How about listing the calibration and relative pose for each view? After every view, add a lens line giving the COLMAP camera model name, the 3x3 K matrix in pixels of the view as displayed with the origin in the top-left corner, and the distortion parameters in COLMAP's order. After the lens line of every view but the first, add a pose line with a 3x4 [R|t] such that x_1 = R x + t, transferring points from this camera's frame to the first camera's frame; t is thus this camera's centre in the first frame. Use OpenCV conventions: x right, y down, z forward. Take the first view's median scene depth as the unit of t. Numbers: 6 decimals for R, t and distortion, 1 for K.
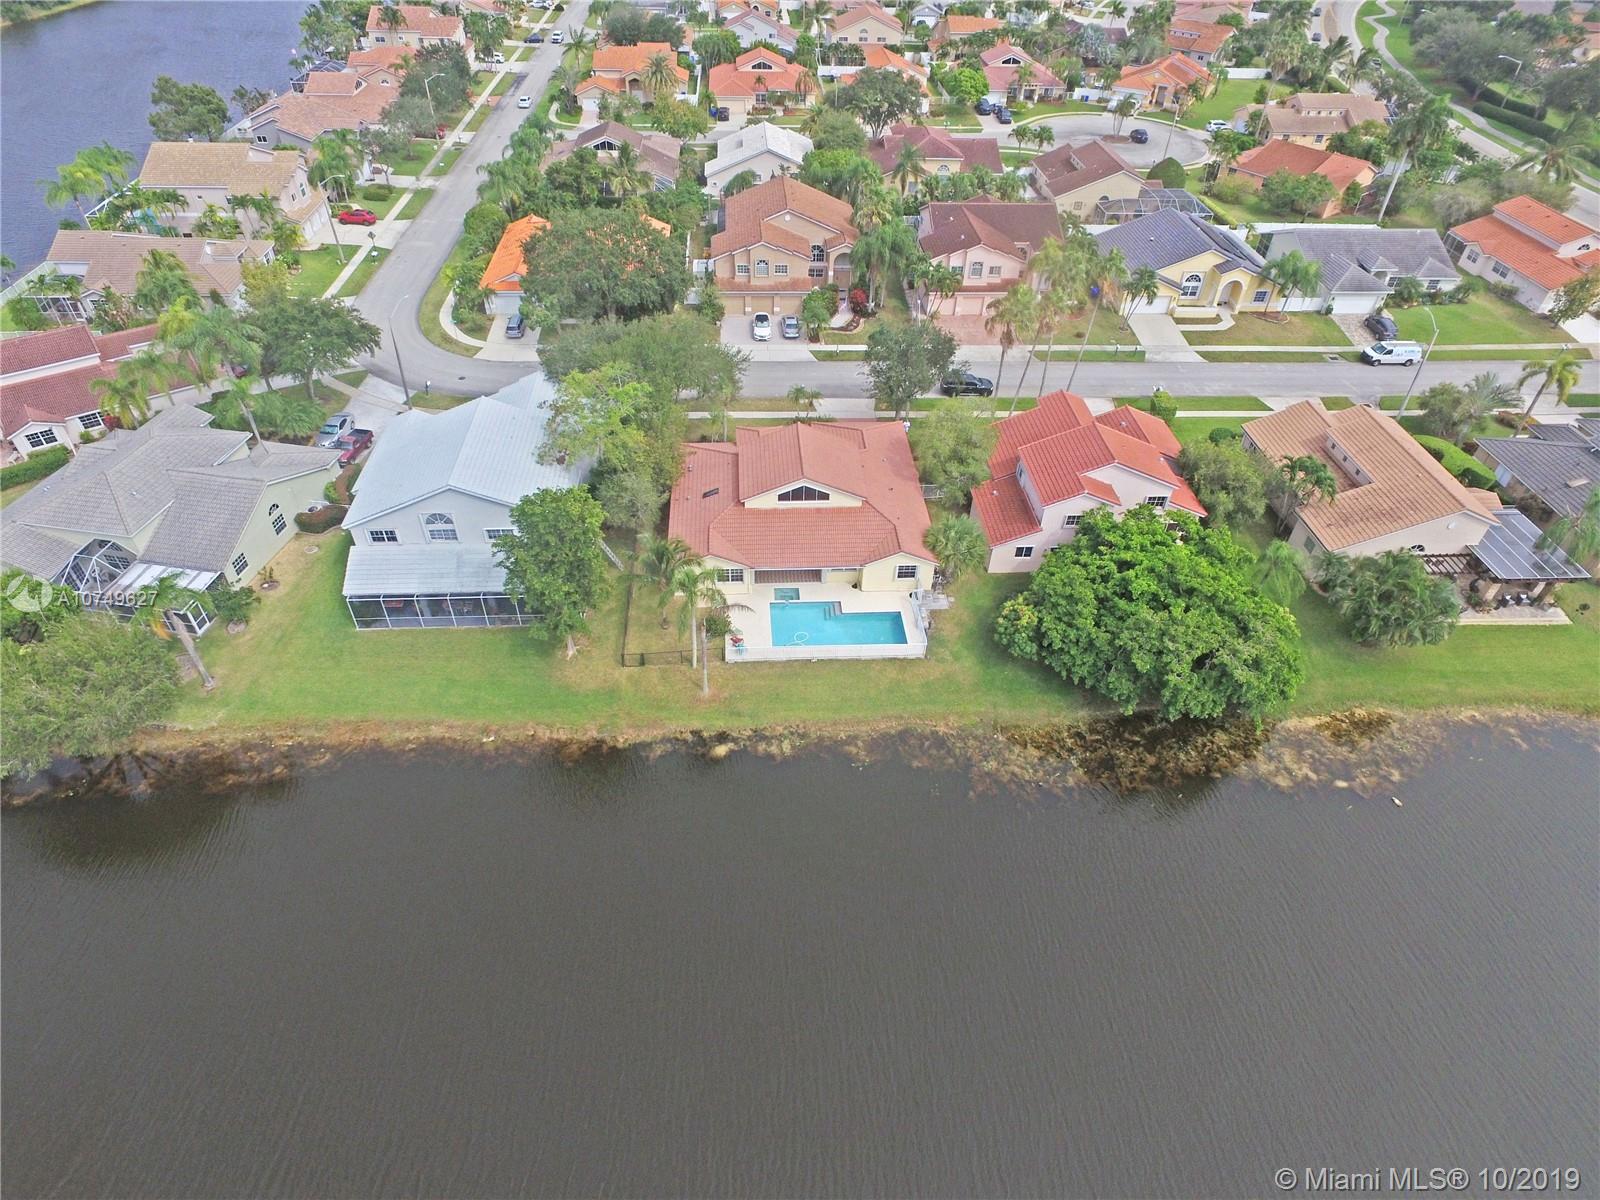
lens RADIAL K [[930.9, 0, 797.7], [0, 930.9, 593.5], [0, 0, 1]] dist [-0.004579, 0.004510]
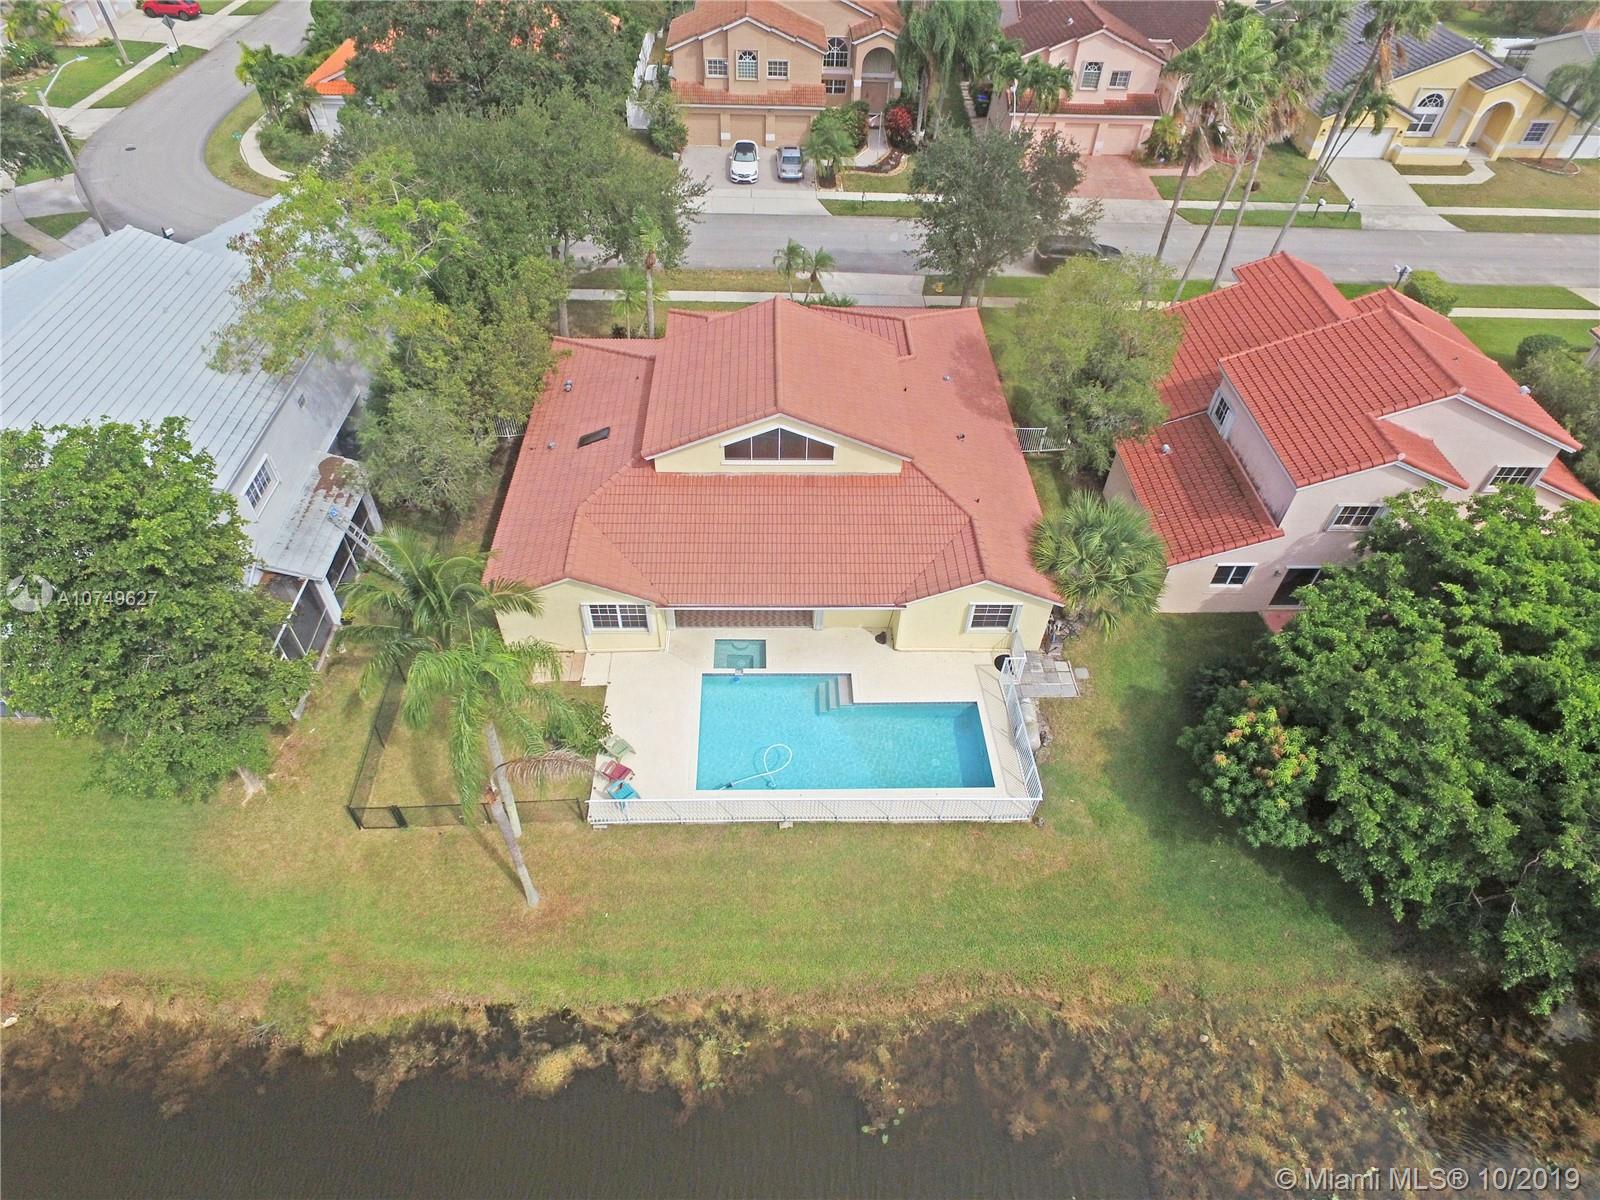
lens RADIAL K [[930.9, 0, 797.7], [0, 930.9, 593.5], [0, 0, 1]] dist [-0.004579, 0.004510]
pose [[0.999402, 0.027166, -0.021379, 0.027709], [-0.025414, 0.996601, 0.078364, -0.069219], [0.023435, -0.077774, 0.996696, 0.523958]]
